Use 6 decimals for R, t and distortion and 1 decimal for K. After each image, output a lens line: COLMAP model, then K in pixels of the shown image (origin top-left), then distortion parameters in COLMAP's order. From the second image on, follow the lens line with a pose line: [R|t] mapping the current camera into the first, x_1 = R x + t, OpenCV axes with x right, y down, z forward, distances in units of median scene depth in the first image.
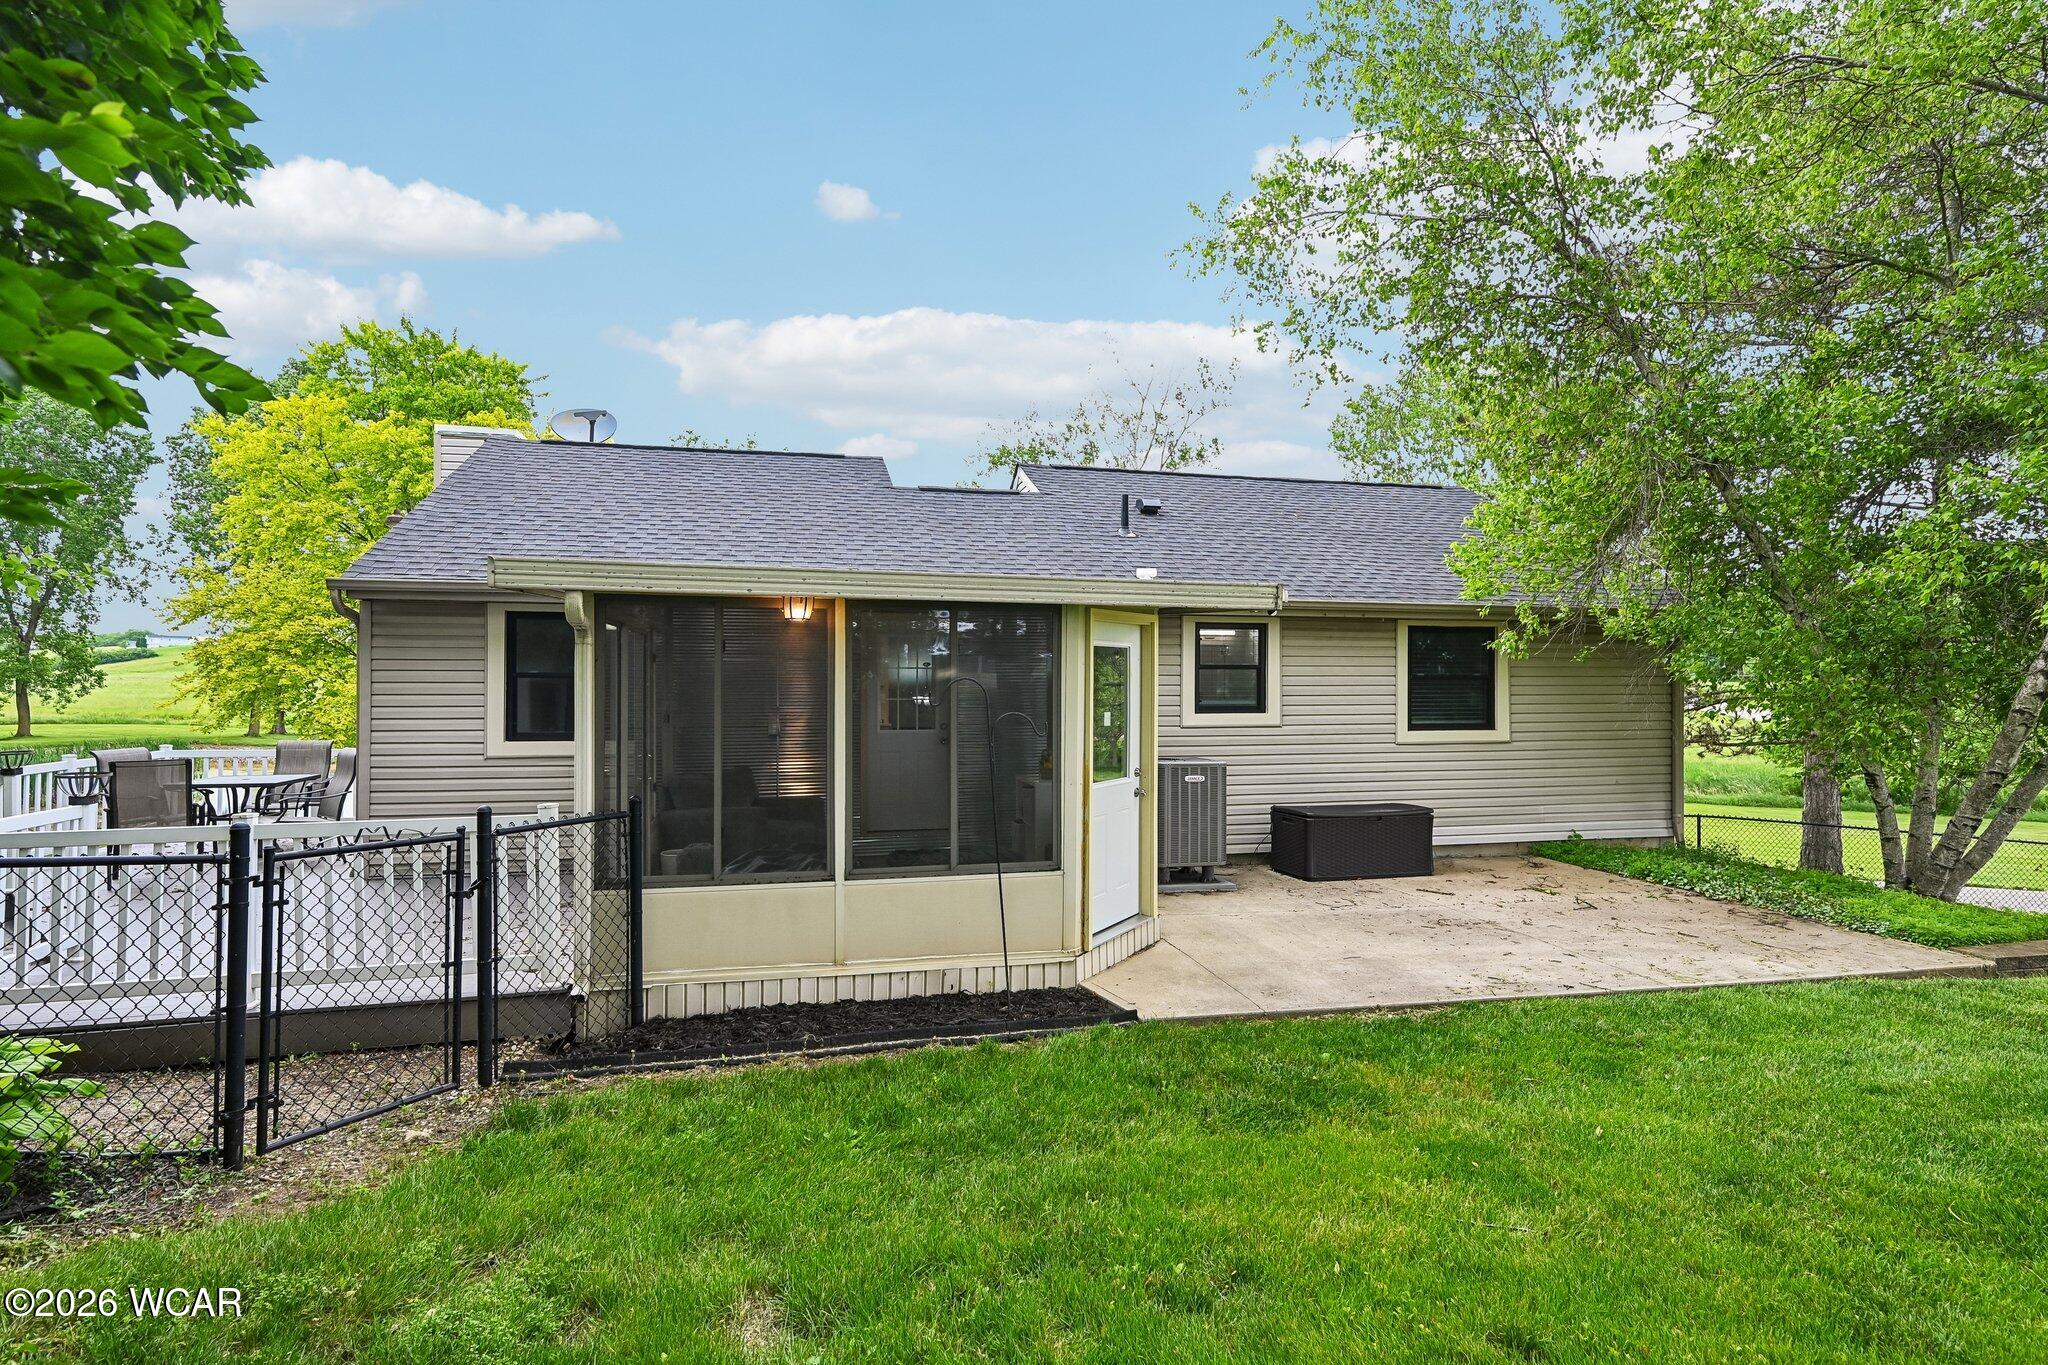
lens RADIAL K [[1007.0, 0, 1030.1], [0, 1007.0, 680.8], [0, 0, 1]] dist [-0.000076, 0.000168]
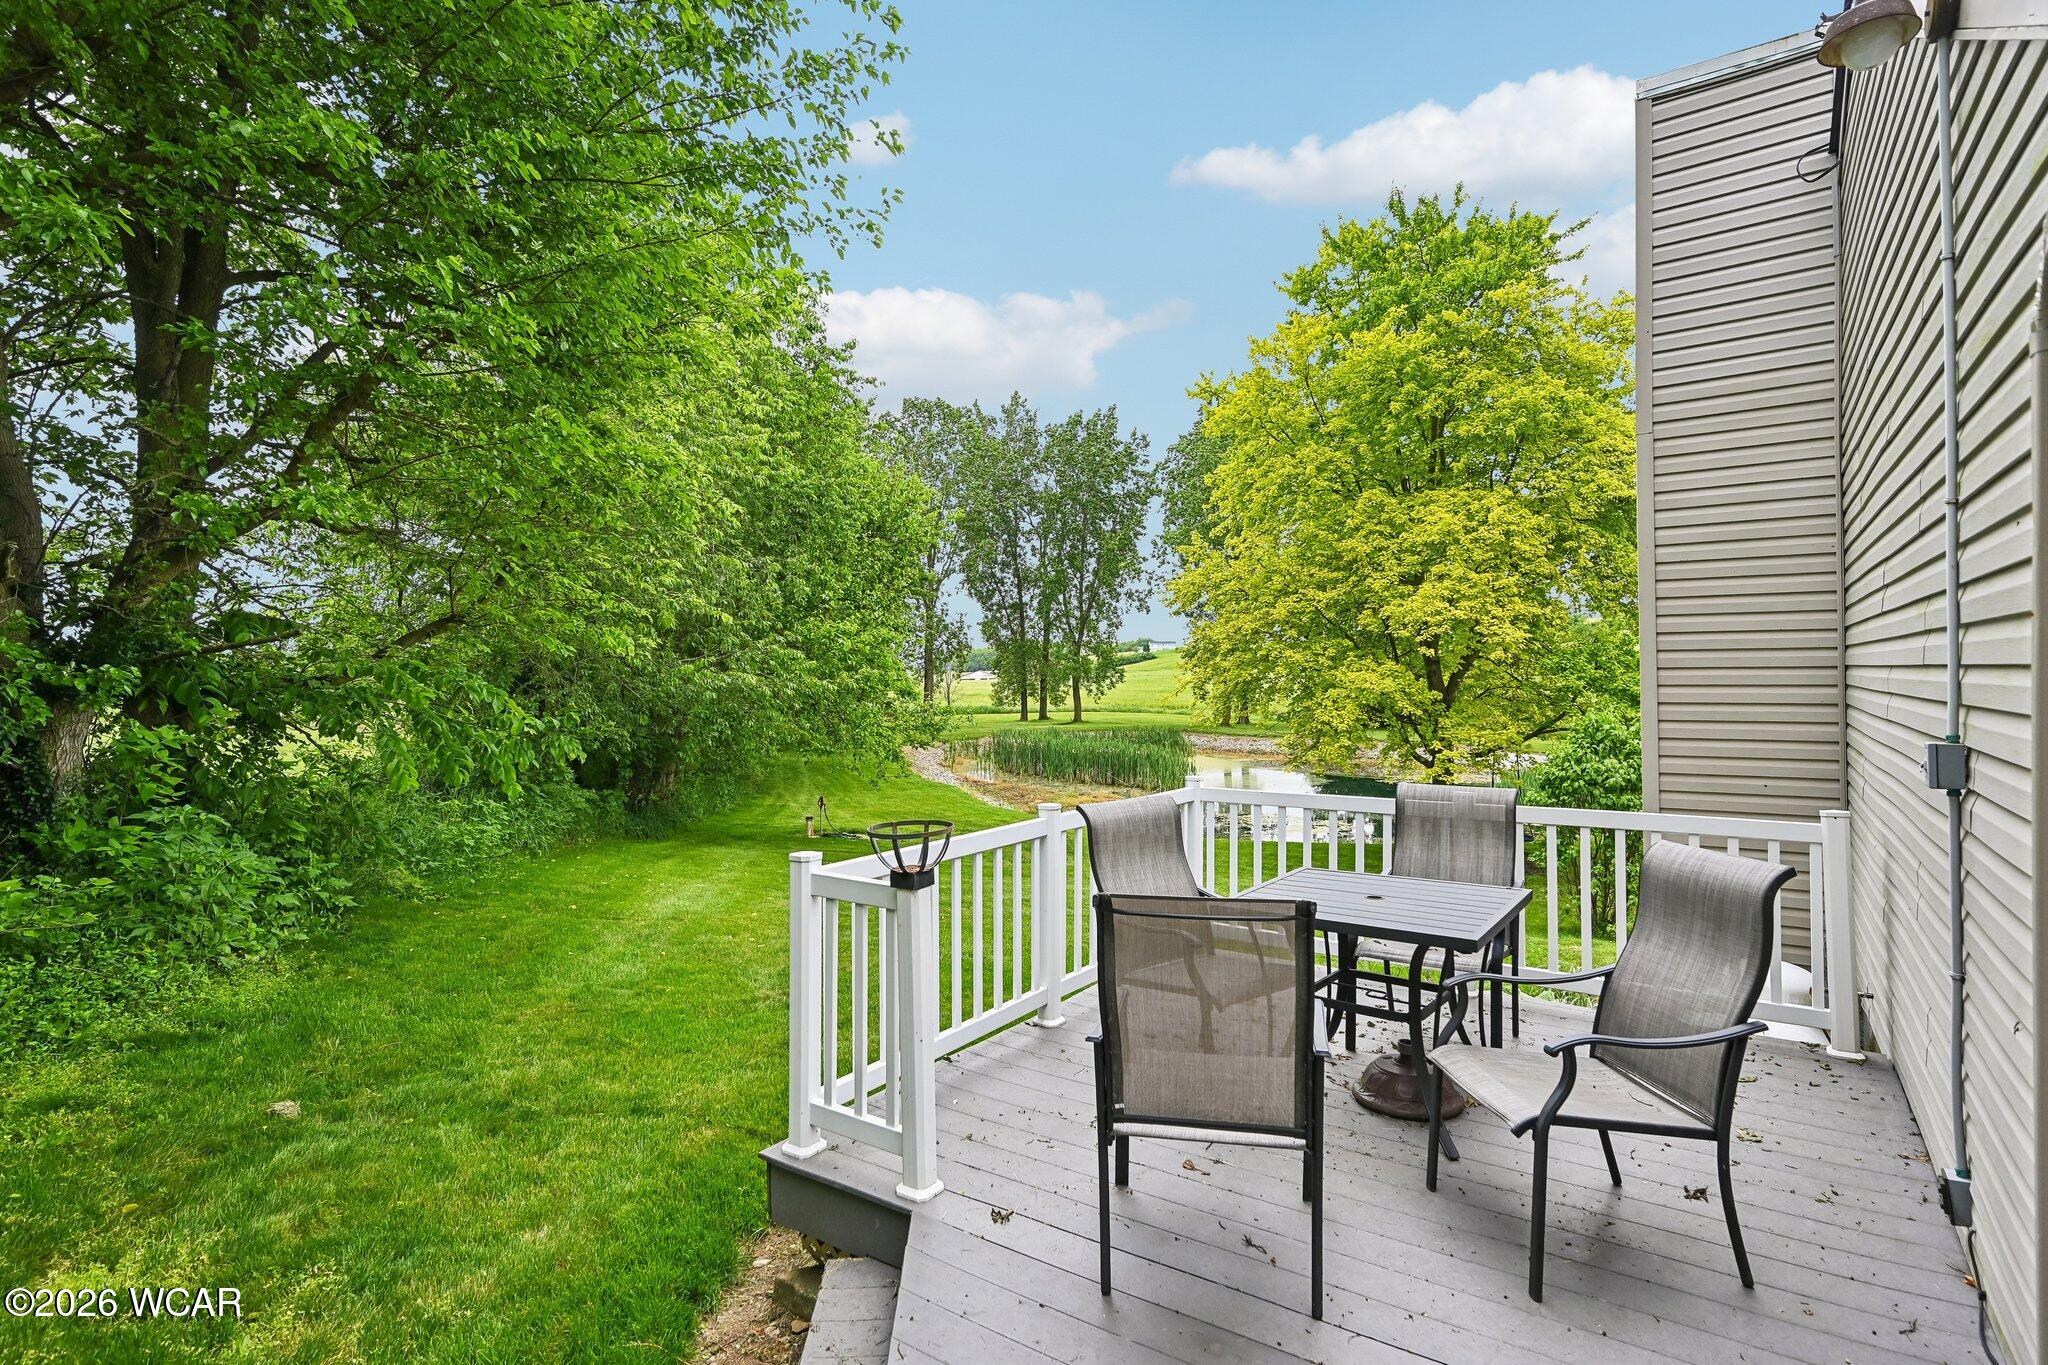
lens RADIAL K [[1015.7, 0, 976.2], [0, 1015.7, 680.0], [0, 0, 1]] dist [-0.060540, -0.000057]
pose [[0.629304, -0.008661, -0.777111, -0.563976], [0.012673, 0.999919, -0.000881, 0.014819], [0.777056, -0.009294, 0.629363, 0.634711]]
